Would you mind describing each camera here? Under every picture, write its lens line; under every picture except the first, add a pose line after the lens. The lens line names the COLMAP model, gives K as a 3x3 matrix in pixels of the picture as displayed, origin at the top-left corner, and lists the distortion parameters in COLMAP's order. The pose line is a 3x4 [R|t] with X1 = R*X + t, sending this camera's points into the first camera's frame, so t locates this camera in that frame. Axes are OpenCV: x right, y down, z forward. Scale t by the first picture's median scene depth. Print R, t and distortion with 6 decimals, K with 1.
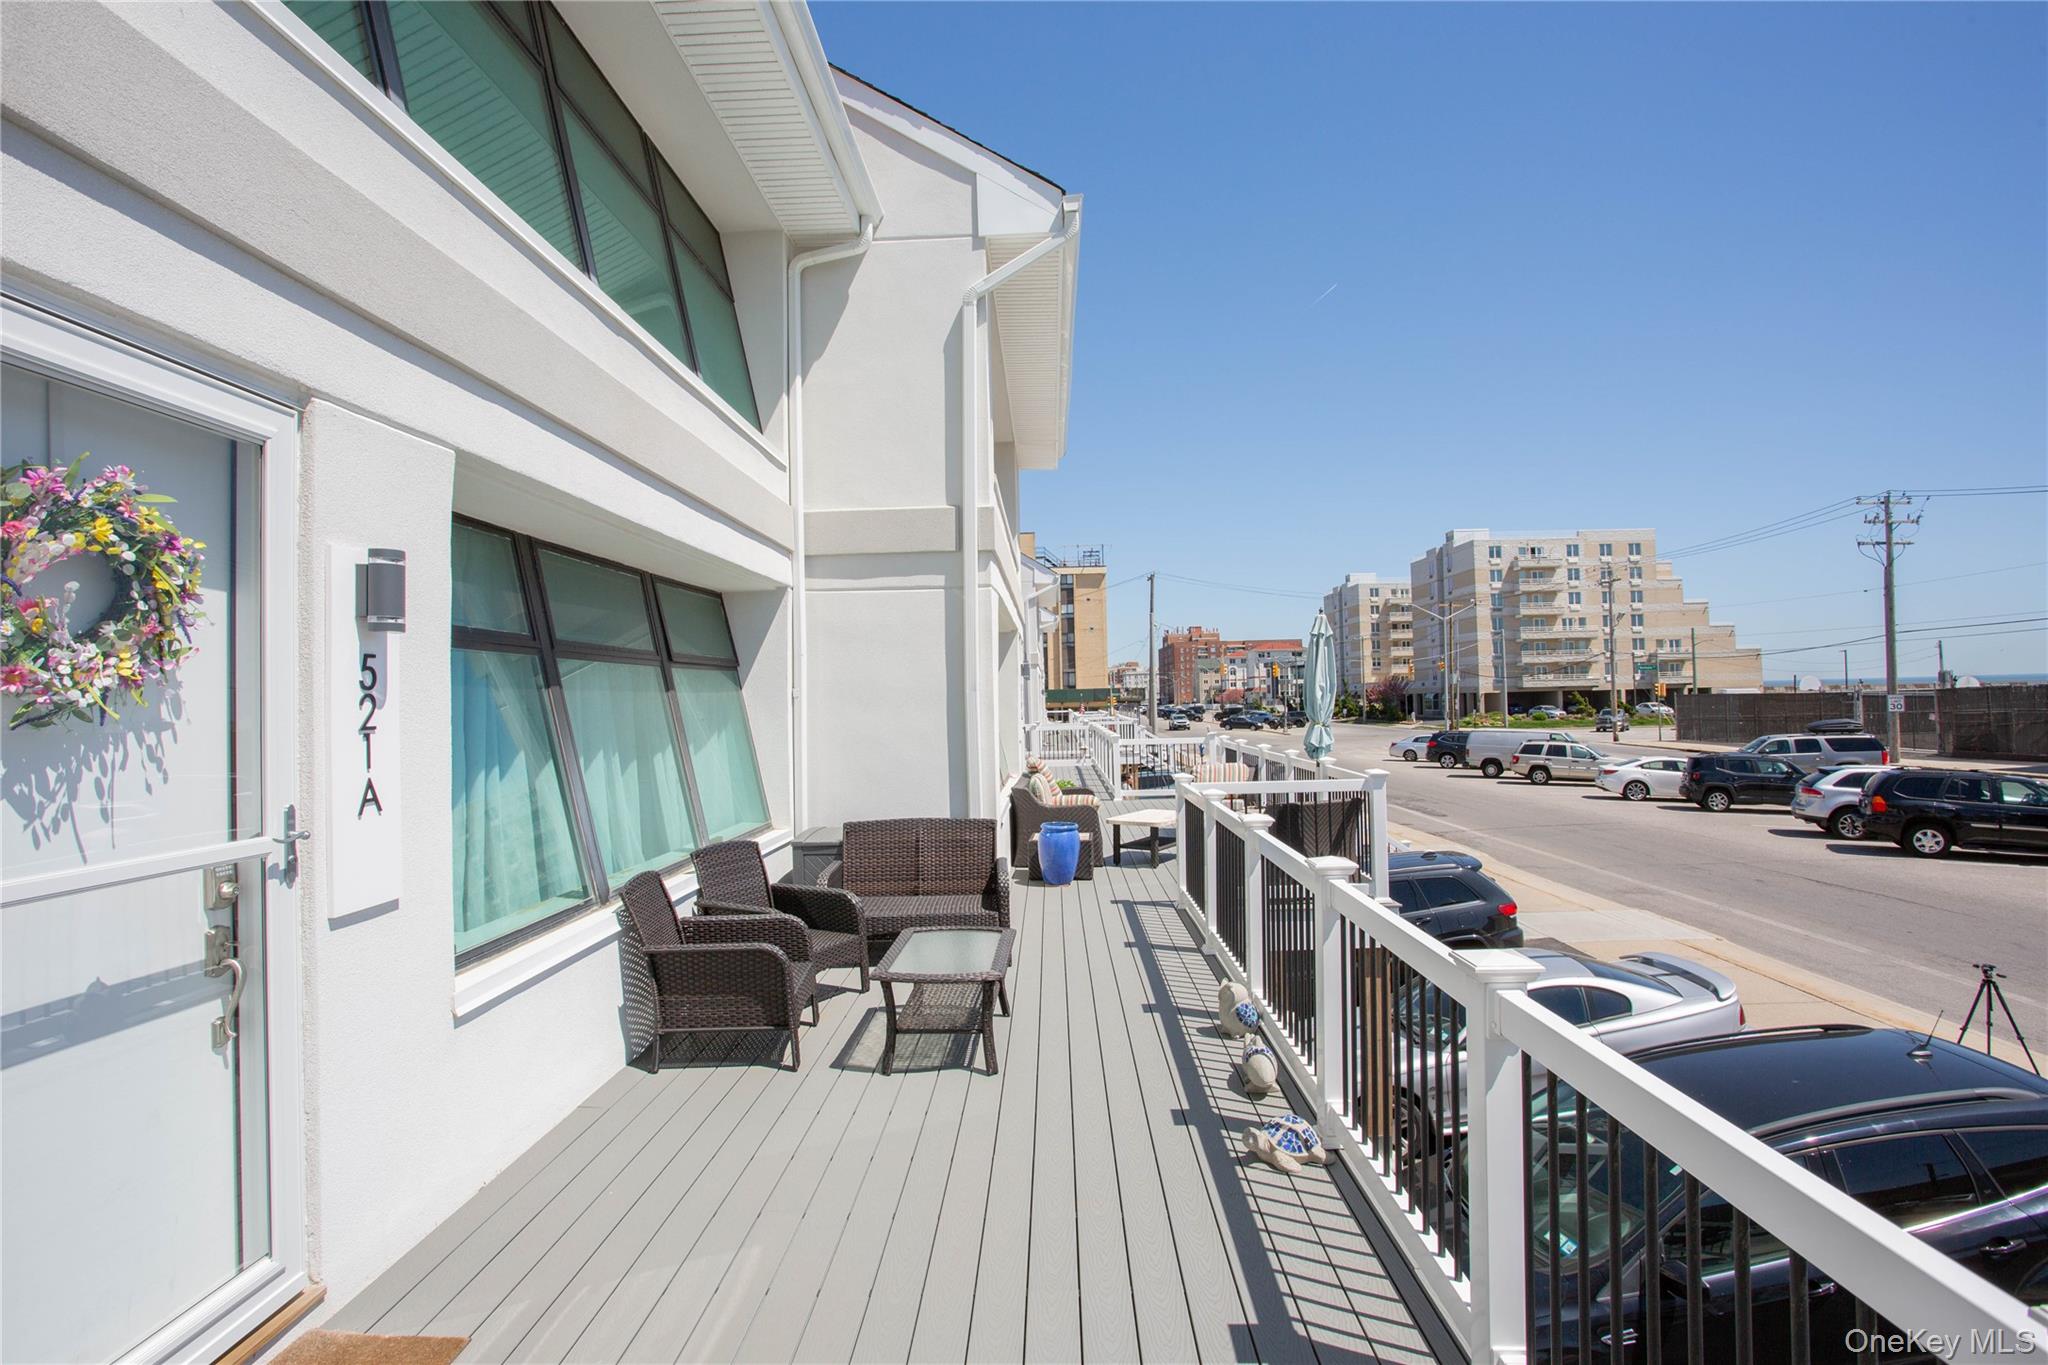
lens RADIAL K [[999.2, 0, 1037.7], [0, 999.2, 673.1], [0, 0, 1]] dist [-0.064541, 0.028352]
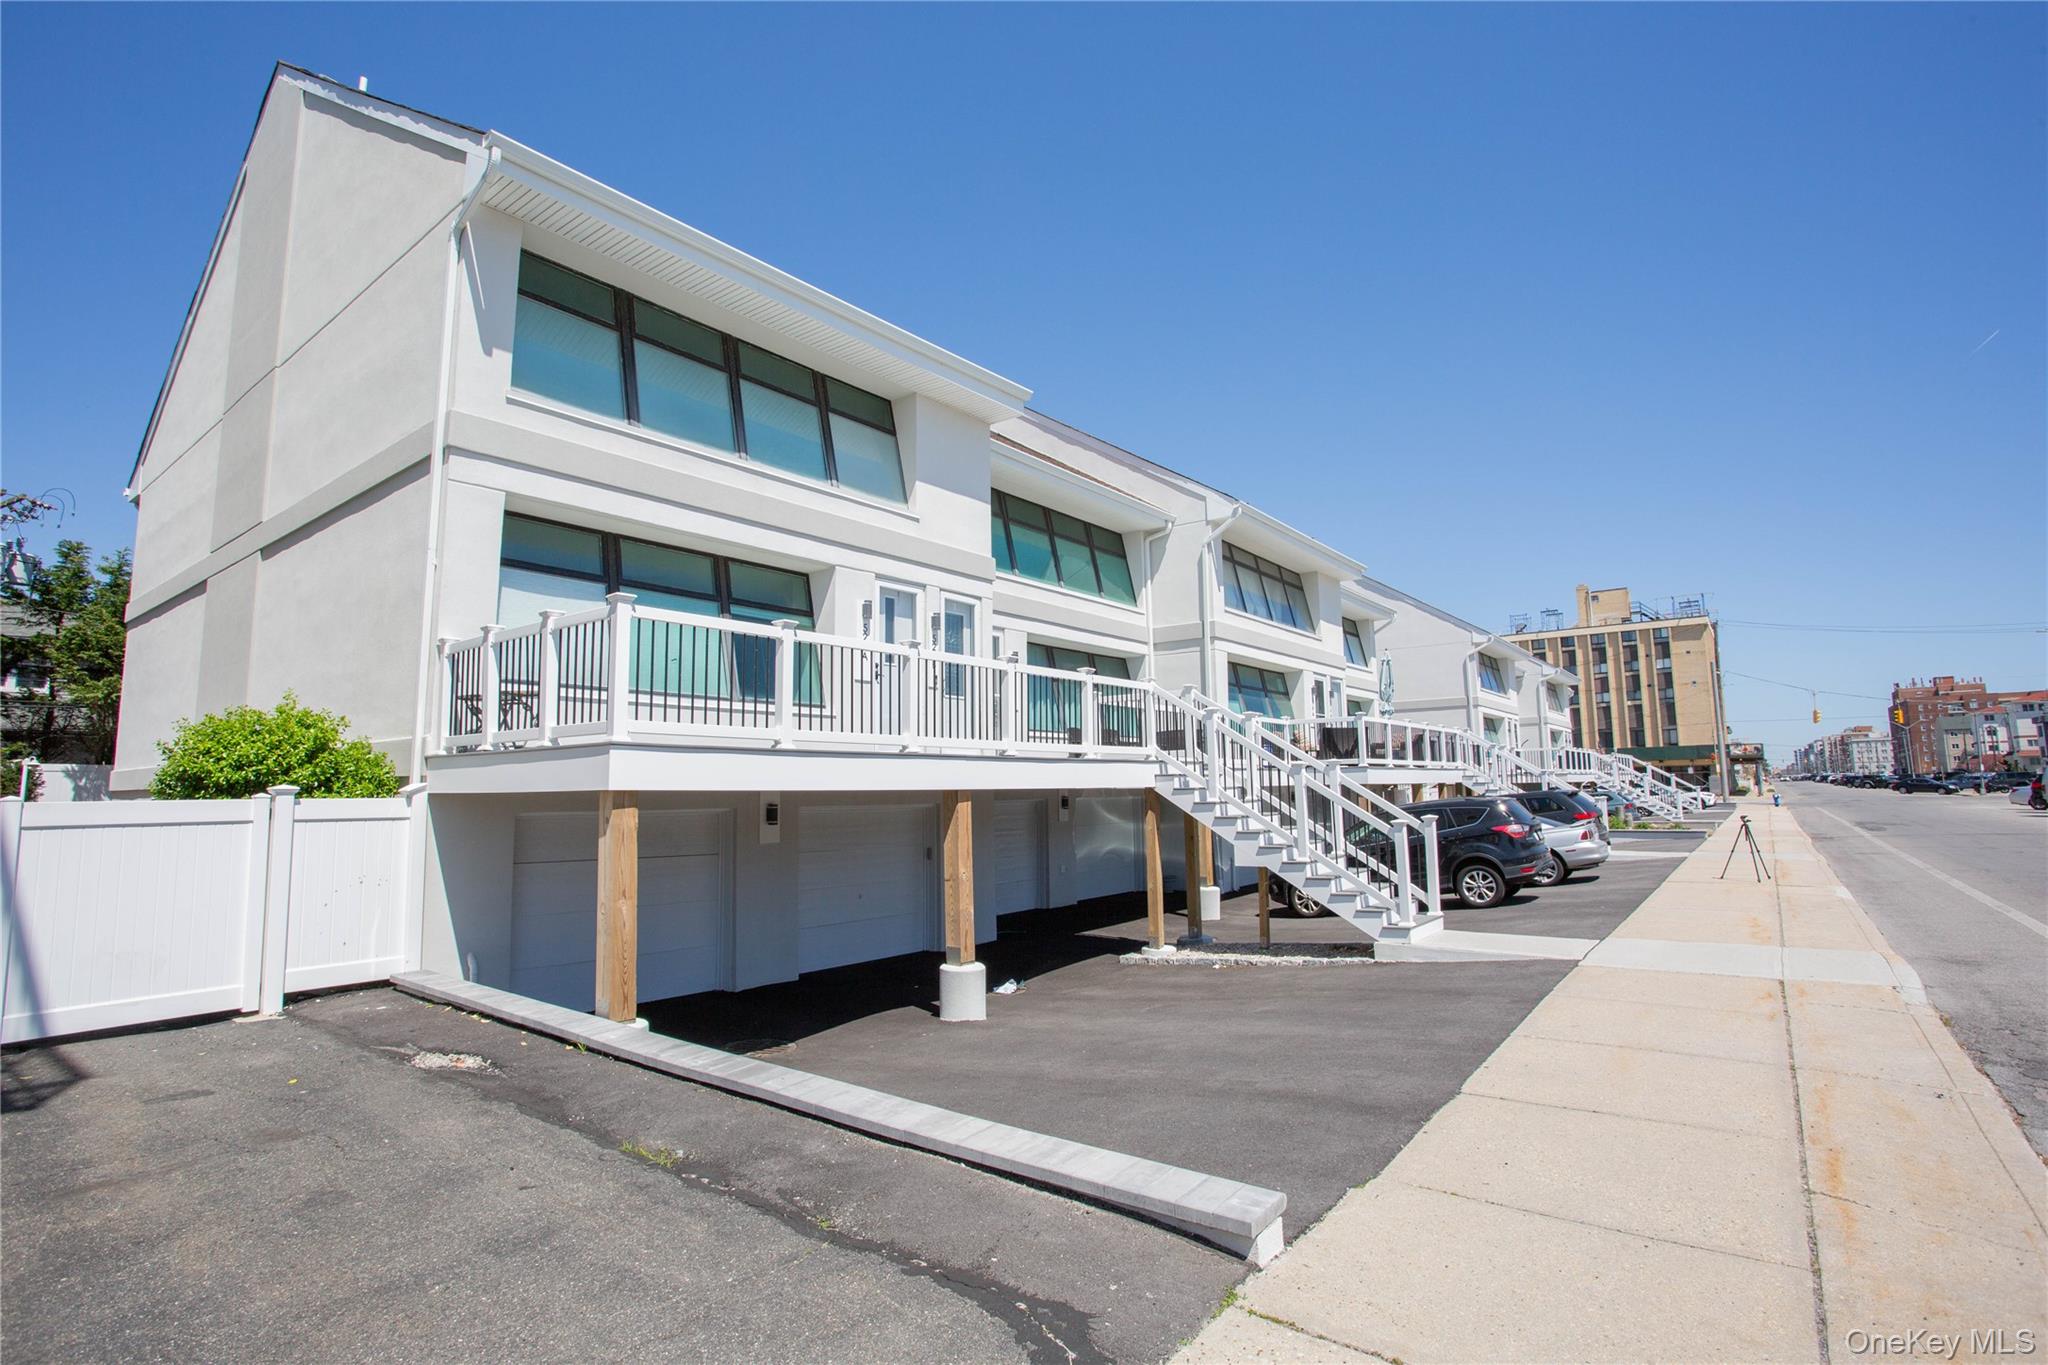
lens RADIAL K [[999.2, 0, 1027.2], [0, 999.2, 679.3], [0, 0, 1]] dist [-0.064541, 0.028352]
pose [[0.808931, -0.058118, -0.585024, 1.967307], [0.014986, 0.996817, -0.078306, 0.347060], [0.587712, 0.054577, 0.807227, -2.596855]]
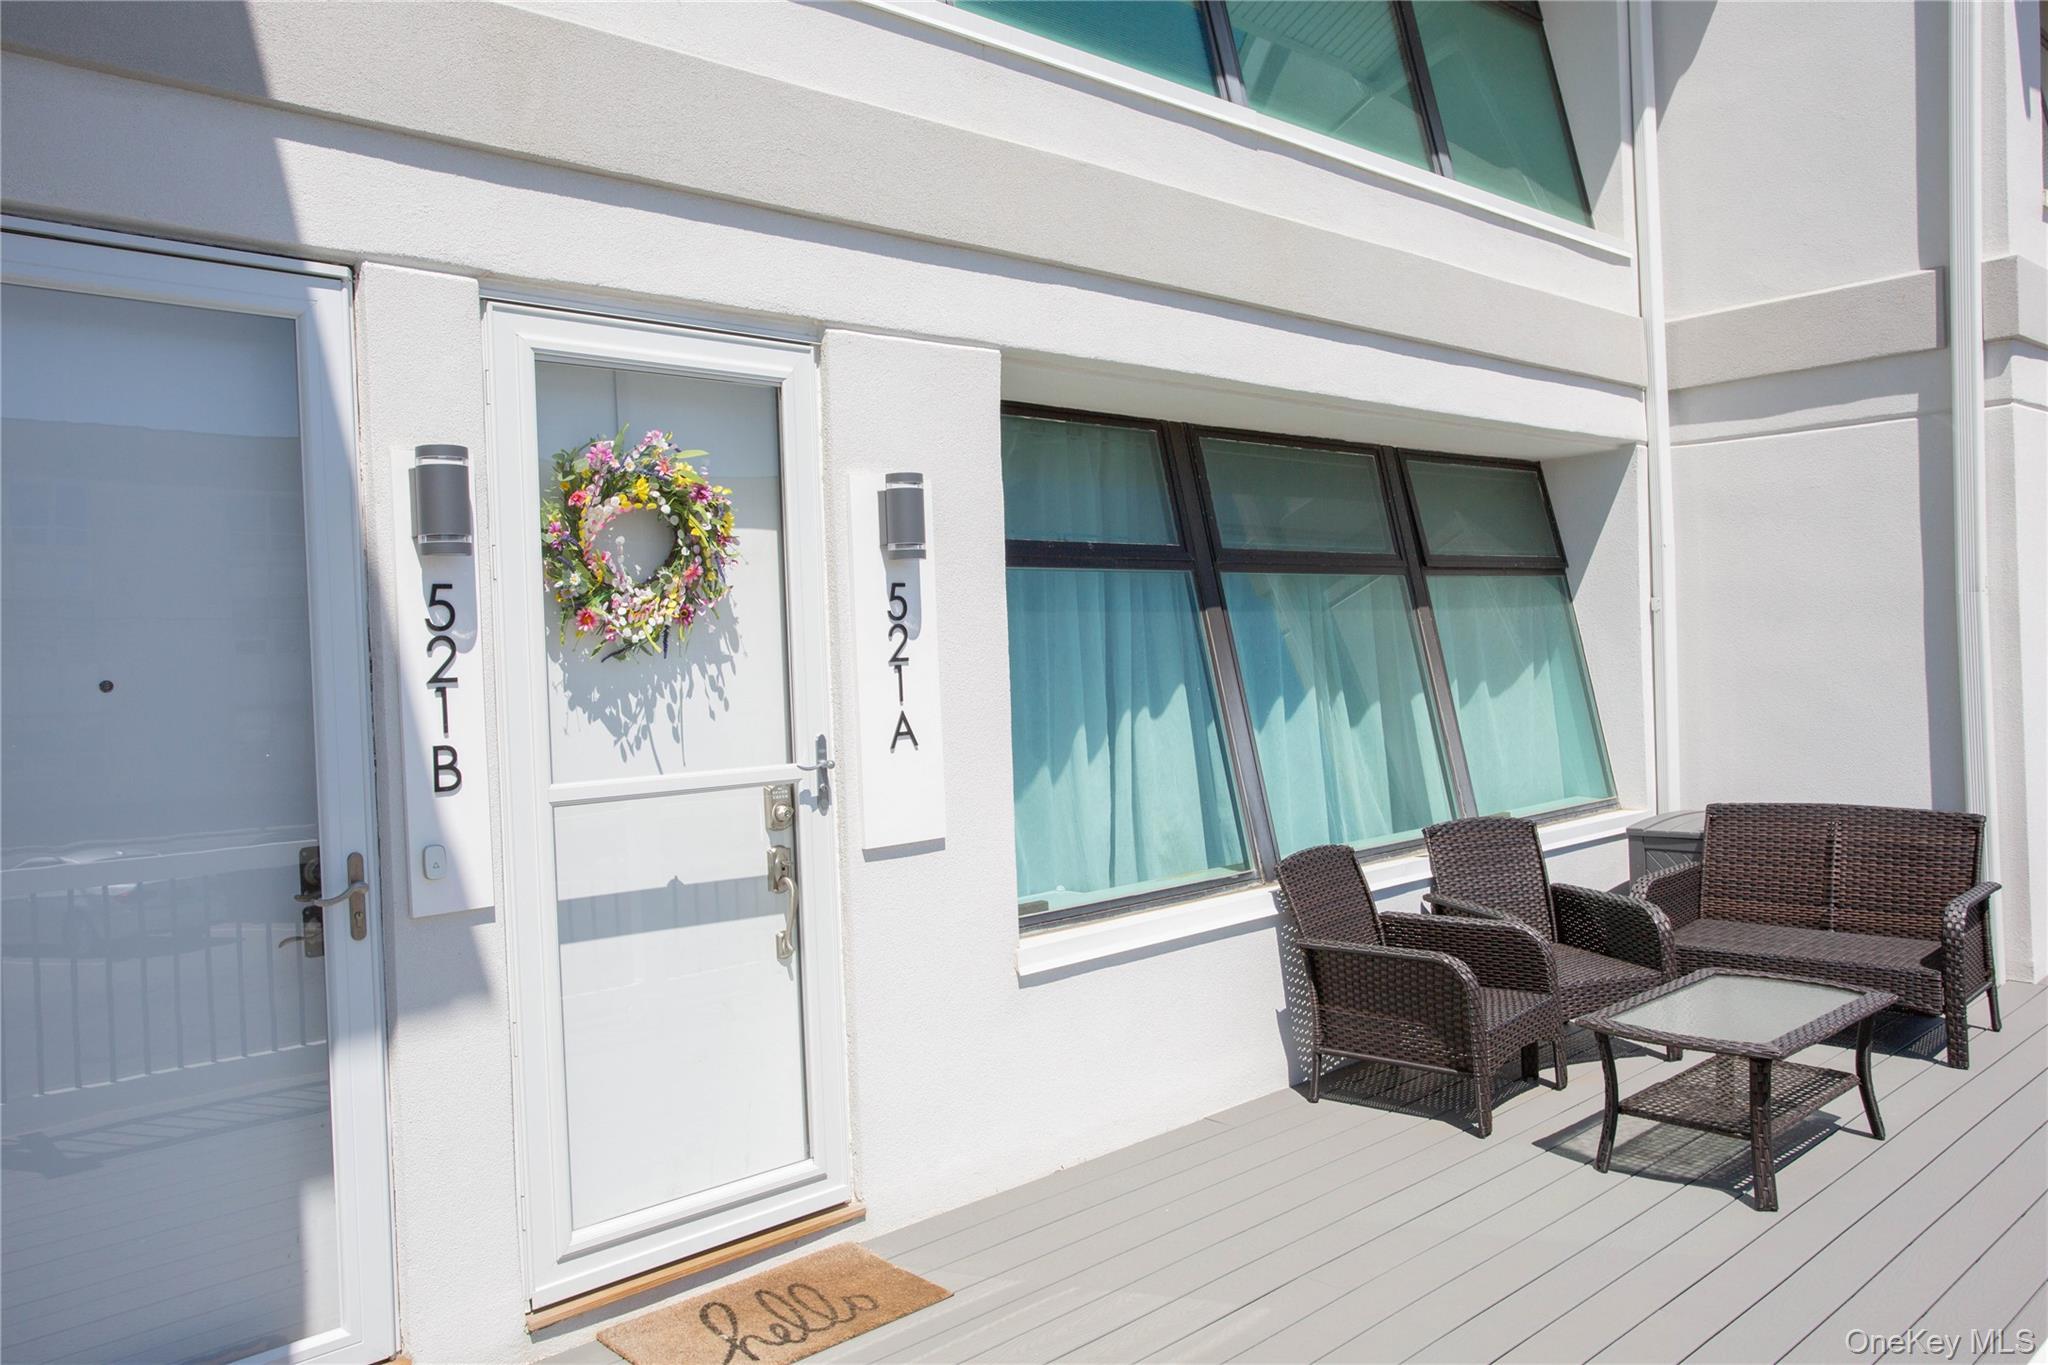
lens RADIAL K [[1498.7, 0, 1016.7], [0, 1498.7, 672.6], [0, 0, 1]] dist [-0.038345, 0.004598]
pose [[0.684199, -0.001067, -0.729294, 0.309672], [0.045790, 0.998089, 0.041498, 0.008312], [0.727856, -0.061787, 0.682941, 0.042485]]
